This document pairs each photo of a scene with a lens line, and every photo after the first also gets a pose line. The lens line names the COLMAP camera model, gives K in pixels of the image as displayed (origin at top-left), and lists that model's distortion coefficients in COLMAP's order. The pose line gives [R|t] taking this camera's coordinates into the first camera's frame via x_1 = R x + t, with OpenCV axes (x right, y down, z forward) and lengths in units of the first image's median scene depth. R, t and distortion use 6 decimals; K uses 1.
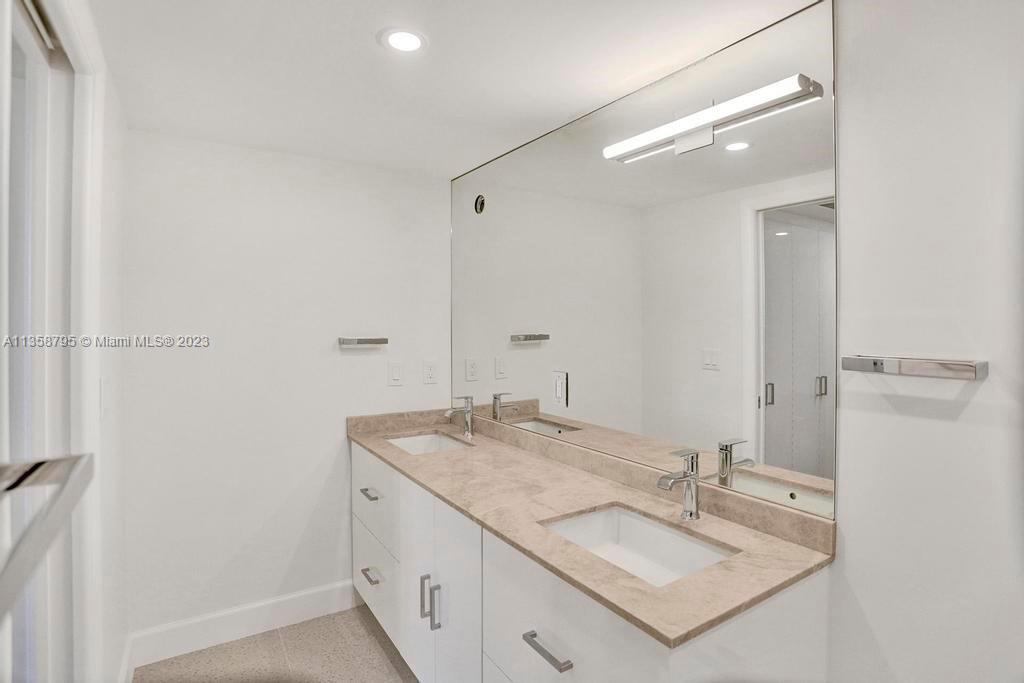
lens RADIAL K [[505.1, 0, 505.0], [0, 505.1, 324.6], [0, 0, 1]] dist [-0.070351, 0.025583]
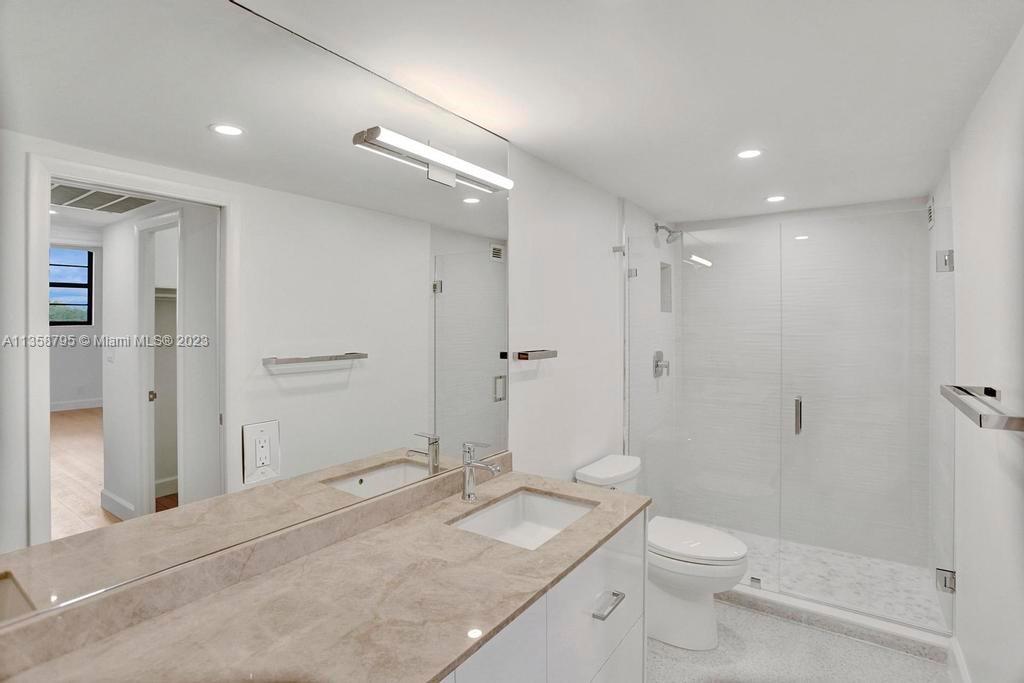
lens RADIAL K [[505.1, 0, 505.0], [0, 505.1, 324.6], [0, 0, 1]] dist [-0.070351, 0.025583]
pose [[-0.364876, -0.006433, 0.931034, -0.678436], [-0.002853, 0.999979, 0.005791, -0.034662], [-0.931052, -0.000544, -0.364887, 1.178962]]
